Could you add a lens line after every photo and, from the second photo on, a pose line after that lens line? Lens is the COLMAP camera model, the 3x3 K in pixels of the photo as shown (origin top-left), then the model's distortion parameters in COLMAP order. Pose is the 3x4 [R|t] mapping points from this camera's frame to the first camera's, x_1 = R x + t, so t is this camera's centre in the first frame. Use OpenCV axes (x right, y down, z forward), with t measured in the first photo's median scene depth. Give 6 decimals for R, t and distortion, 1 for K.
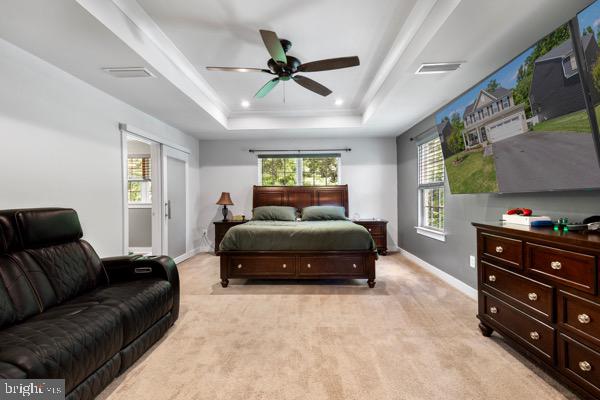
lens RADIAL K [[276.3, 0, 302.9], [0, 276.3, 196.1], [0, 0, 1]] dist [0.001674, -0.000479]
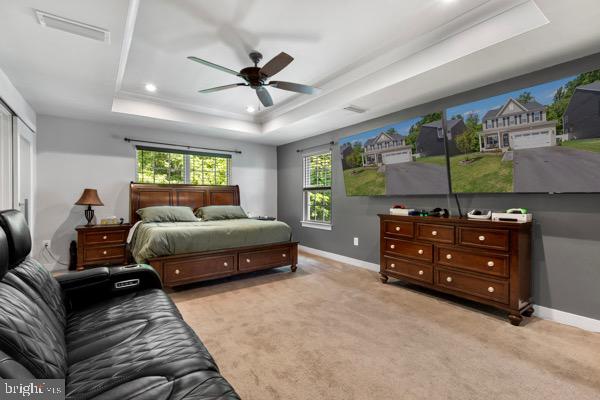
lens RADIAL K [[295.6, 0, 282.9], [0, 295.6, 194.2], [0, 0, 1]] dist [0.033494, -0.000111]
pose [[0.770222, 0.019789, 0.637469, -0.717984], [-0.012247, 0.999793, -0.016238, 0.014692], [-0.637659, 0.004700, 0.770305, 0.031007]]
